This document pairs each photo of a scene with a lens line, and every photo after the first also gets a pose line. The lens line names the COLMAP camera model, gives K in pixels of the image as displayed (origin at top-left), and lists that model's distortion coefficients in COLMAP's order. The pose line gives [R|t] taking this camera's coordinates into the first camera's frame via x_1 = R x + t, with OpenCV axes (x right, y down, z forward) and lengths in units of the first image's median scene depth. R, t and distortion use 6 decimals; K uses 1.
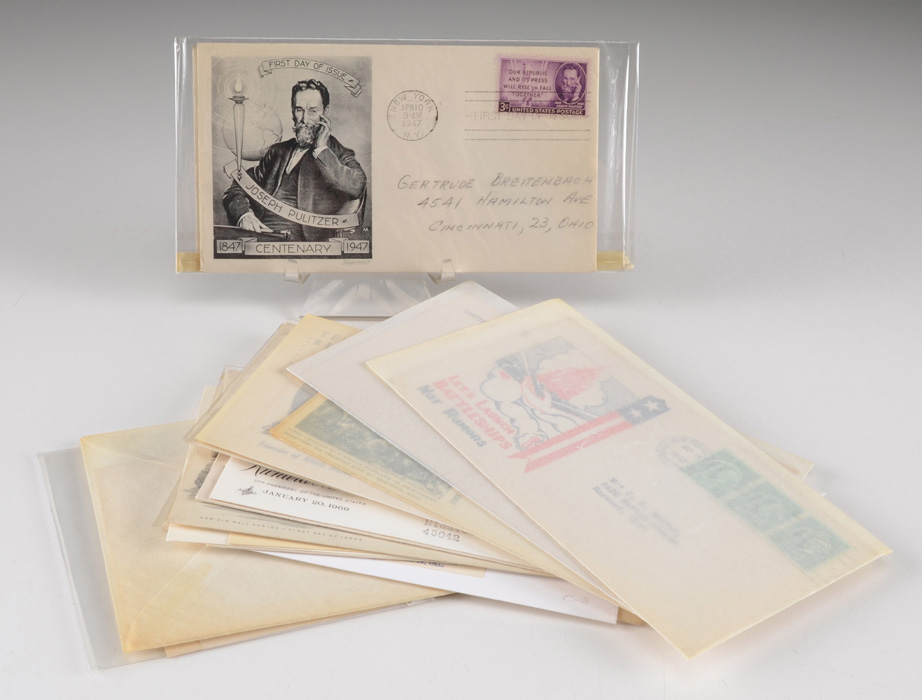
lens RADIAL K [[1429.0, 0, 460.6], [0, 1429.0, 350.1], [0, 0, 1]] dist [-0.037836, 0.000000]
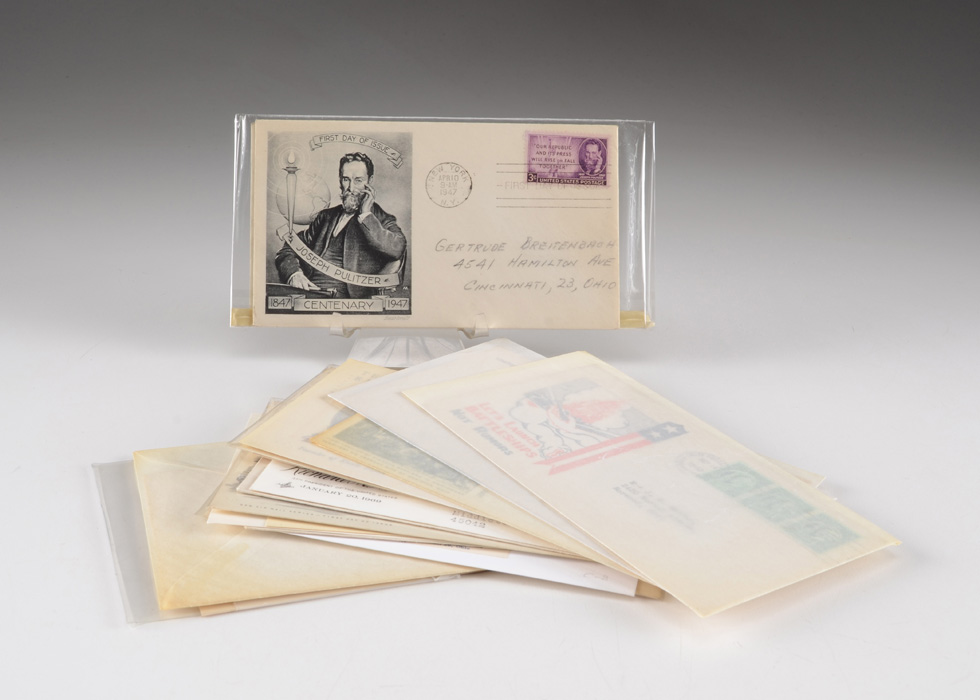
lens RADIAL K [[1349.6, 0, 490.4], [0, 1349.6, 350.0], [0, 0, 1]] dist [-0.042940, 0.000000]
pose [[0.999734, -0.005519, -0.022386, 0.022284], [0.001434, 0.983933, -0.178534, 0.155949], [0.023012, 0.178454, 0.983679, 0.001105]]
